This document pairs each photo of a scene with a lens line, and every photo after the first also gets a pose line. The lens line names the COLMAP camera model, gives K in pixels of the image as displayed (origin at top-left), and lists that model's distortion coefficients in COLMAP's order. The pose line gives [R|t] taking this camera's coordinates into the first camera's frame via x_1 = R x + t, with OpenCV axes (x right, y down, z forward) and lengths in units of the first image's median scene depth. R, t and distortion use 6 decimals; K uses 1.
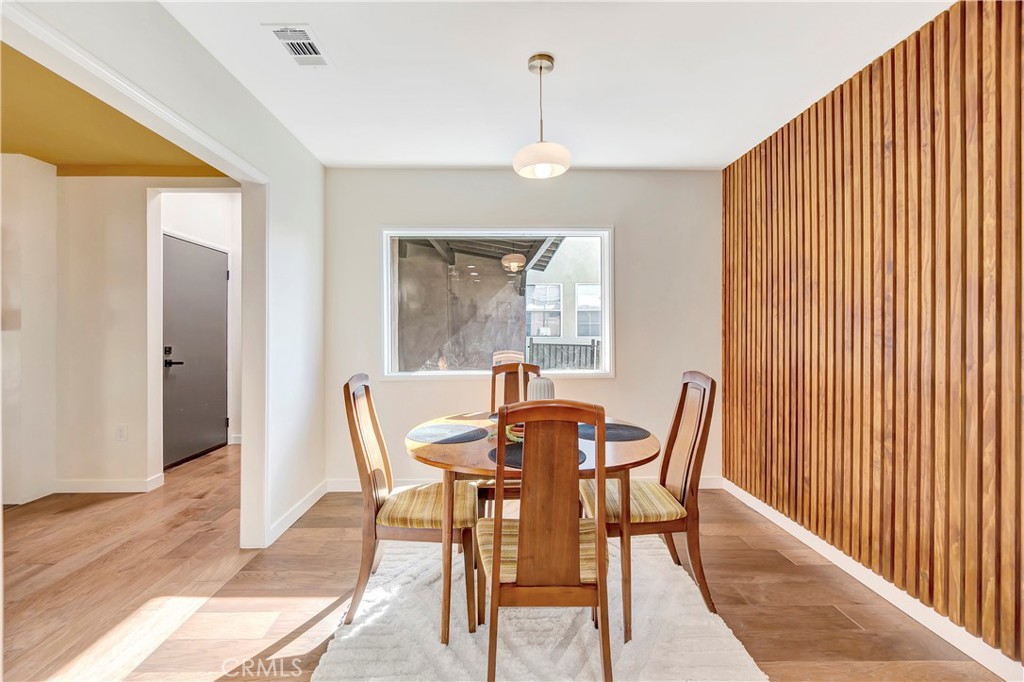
lens RADIAL K [[435.4, 0, 504.5], [0, 435.4, 335.3], [0, 0, 1]] dist [-0.003845, -0.000078]
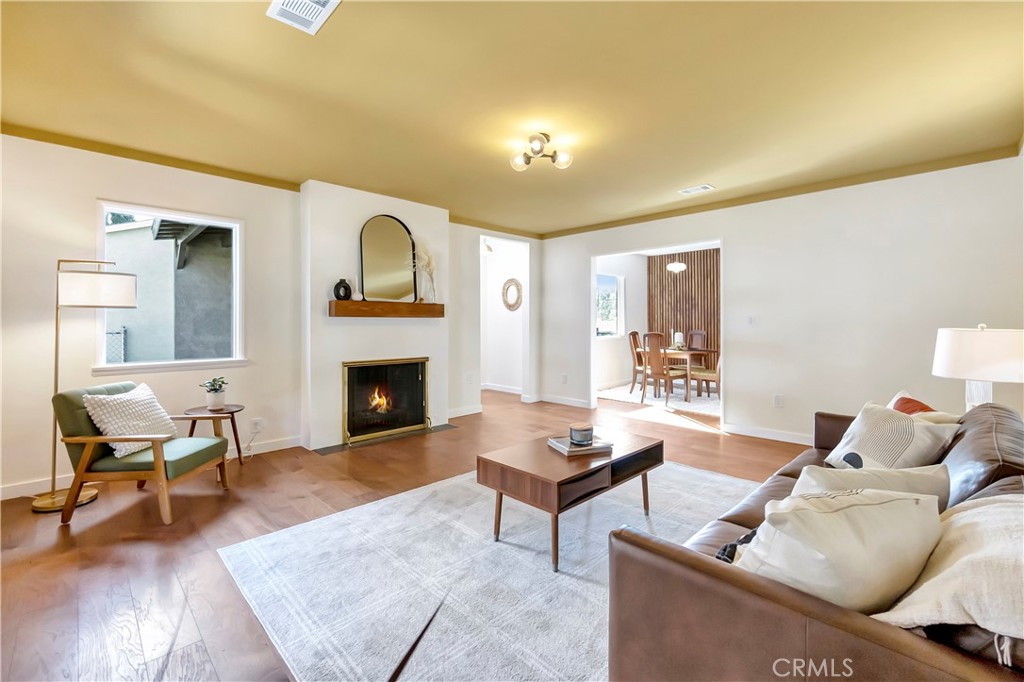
lens RADIAL K [[442.7, 0, 507.2], [0, 442.7, 319.9], [0, 0, 1]] dist [-0.014949, -0.000086]
pose [[0.737422, 0.001652, 0.675431, -1.992846], [0.005925, 0.999943, -0.008914, 0.013210], [-0.675407, 0.010576, 0.737370, -0.380267]]
